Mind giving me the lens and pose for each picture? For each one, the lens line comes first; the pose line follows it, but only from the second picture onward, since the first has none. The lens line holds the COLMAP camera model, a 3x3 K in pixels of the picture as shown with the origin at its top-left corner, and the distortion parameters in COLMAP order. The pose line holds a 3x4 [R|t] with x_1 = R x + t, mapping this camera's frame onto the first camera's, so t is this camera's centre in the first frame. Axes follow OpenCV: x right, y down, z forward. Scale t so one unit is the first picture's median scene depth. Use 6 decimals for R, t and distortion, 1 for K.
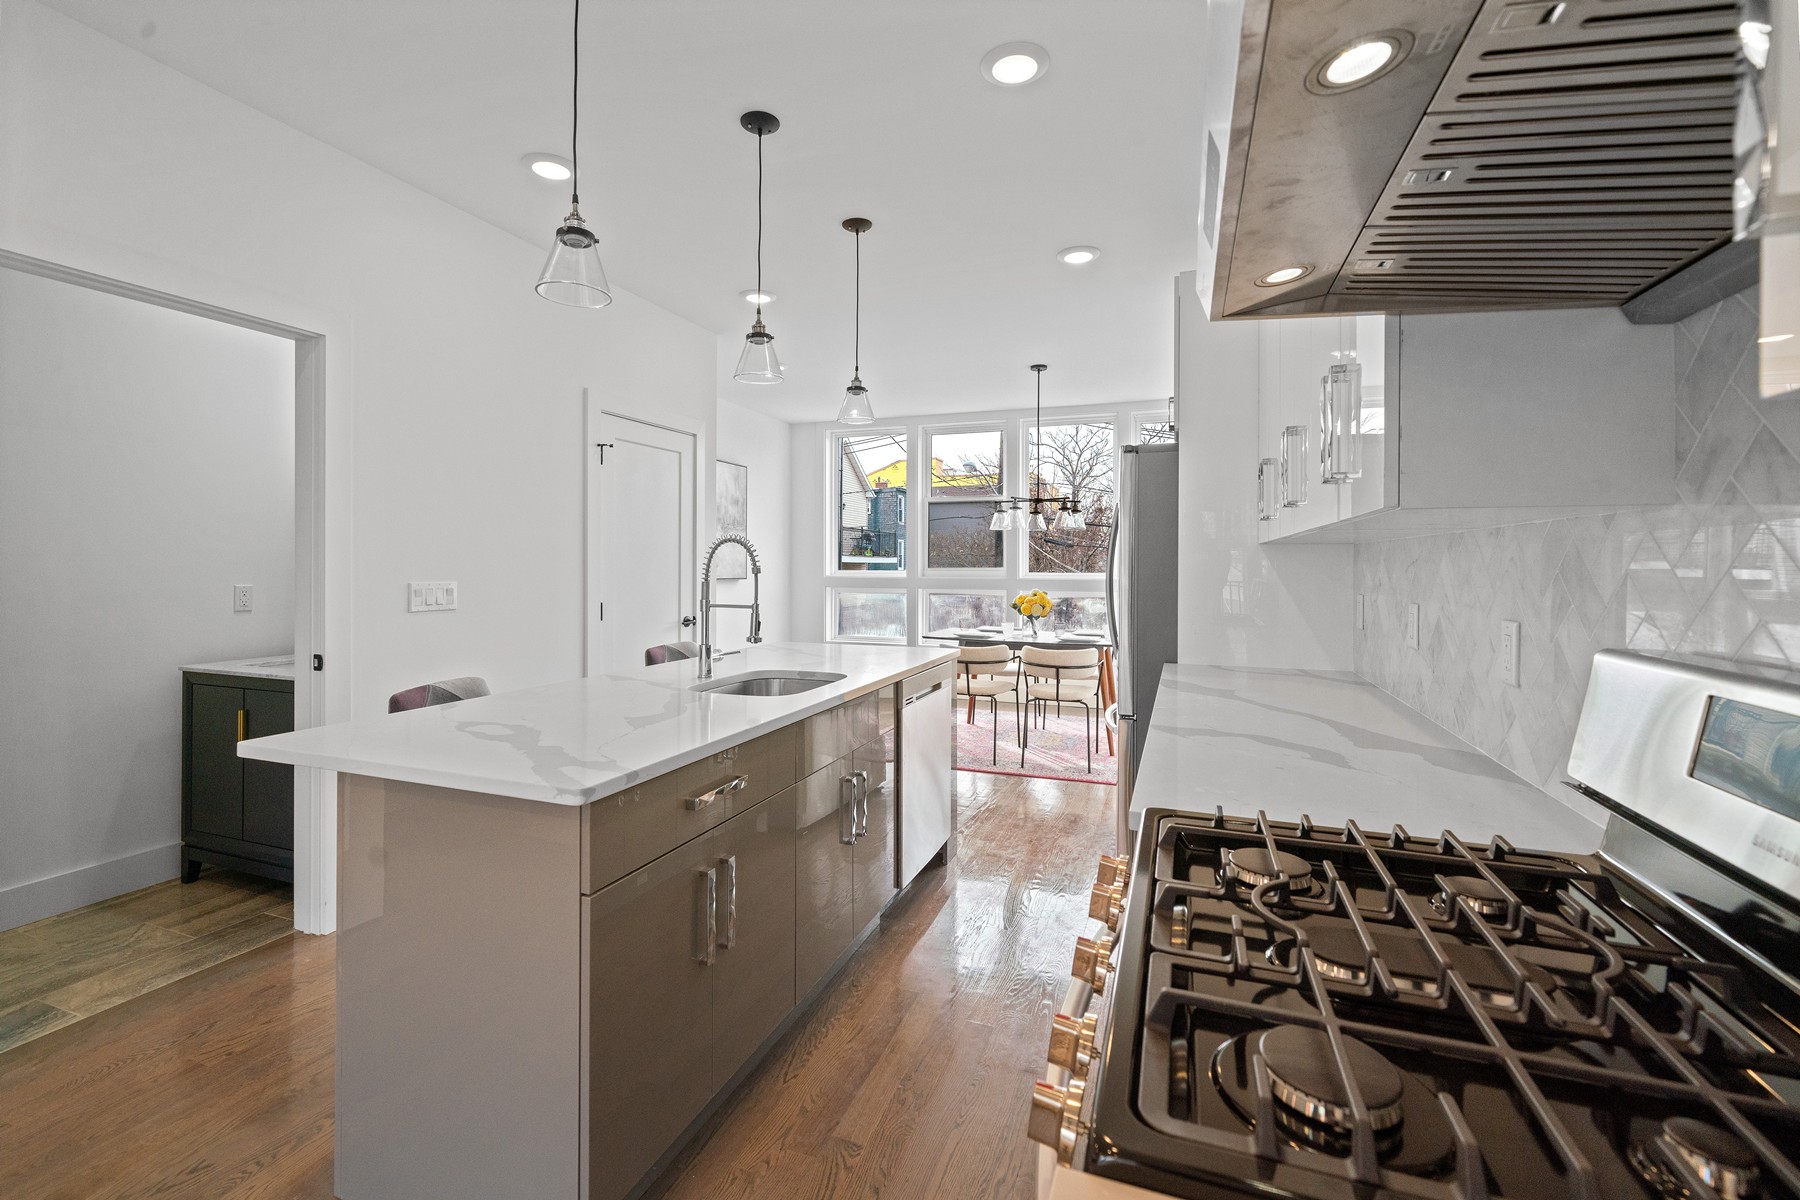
lens RADIAL K [[784.2, 0, 870.9], [0, 784.2, 561.9], [0, 0, 1]] dist [0.004692, -0.000961]
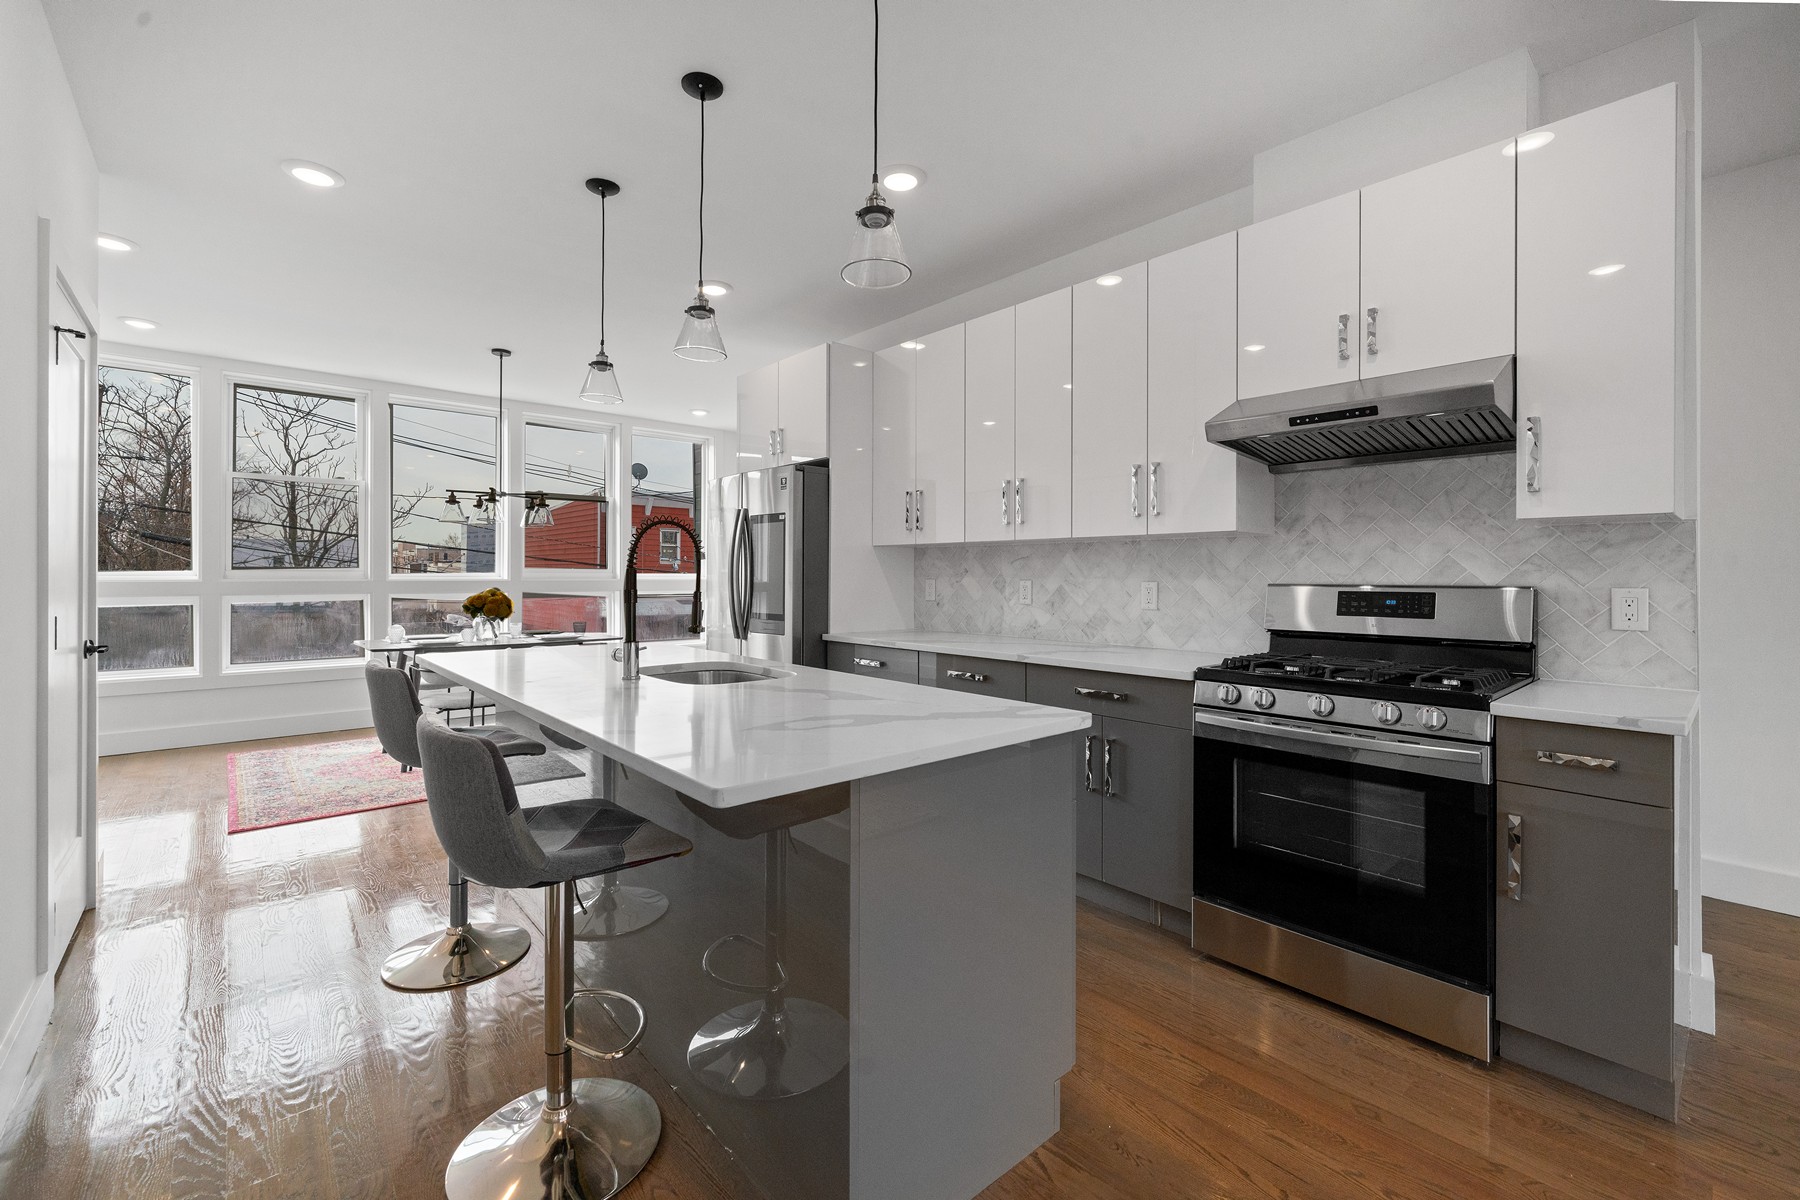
lens RADIAL K [[765.4, 0, 887.9], [0, 765.4, 568.1], [0, 0, 1]] dist [0.002828, 0.001206]
pose [[0.466689, 0.006851, 0.884395, -0.807873], [-0.005529, 0.999973, -0.004829, 0.027136], [-0.884404, -0.002636, 0.466714, 0.342260]]
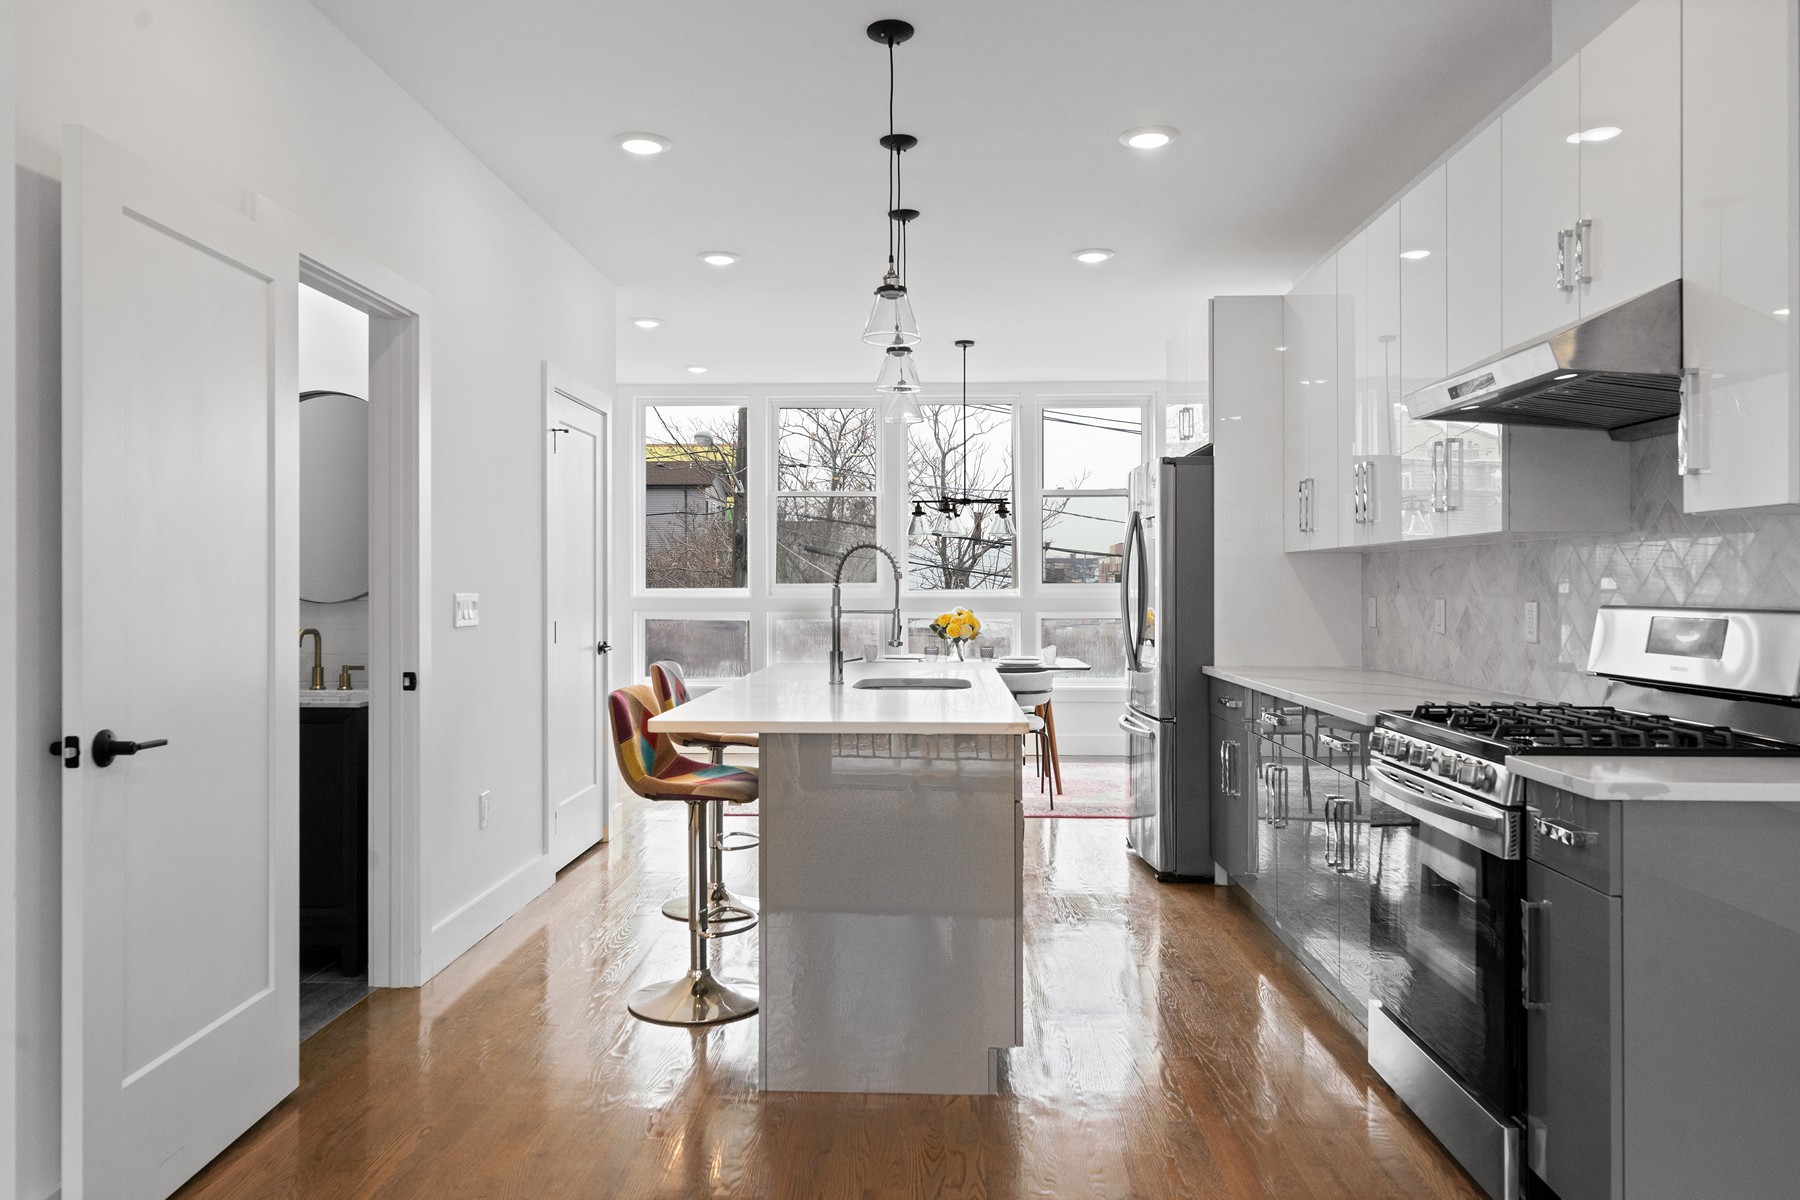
lens RADIAL K [[1251.1, 0, 862.6], [0, 1251.1, 567.5], [0, 0, 1]] dist [0.010758, -0.007438]
pose [[0.949787, 0.000440, 0.312897, -0.660304], [0.003168, 0.999934, -0.011021, 0.016321], [-0.312882, 0.011459, 0.949723, -0.511024]]
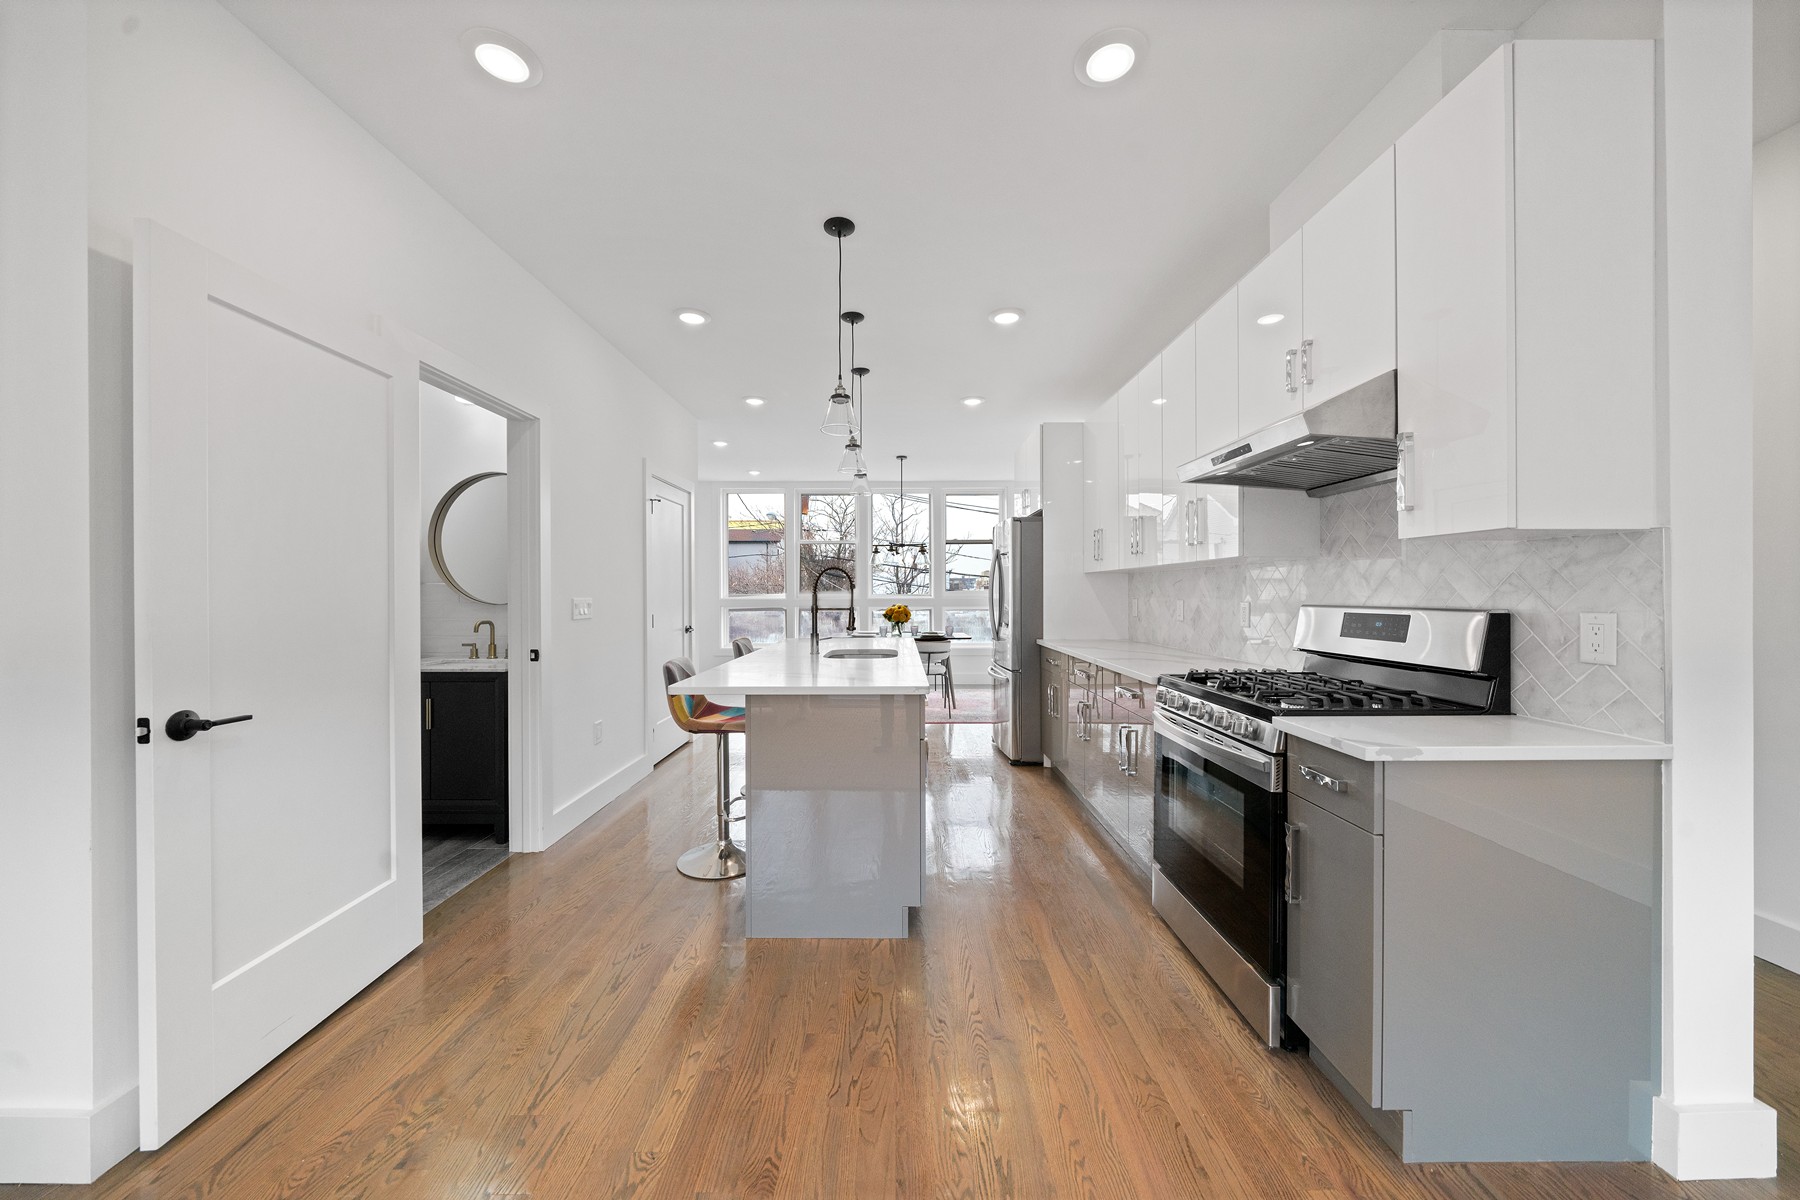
lens RADIAL K [[626.5, 0, 884.7], [0, 626.5, 587.7], [0, 0, 1]] dist [-0.005771, 0.001313]
pose [[0.935879, -0.003732, 0.352301, -0.514661], [0.005471, 0.999977, -0.003941, 0.016972], [-0.352278, 0.005616, 0.935878, -0.245015]]
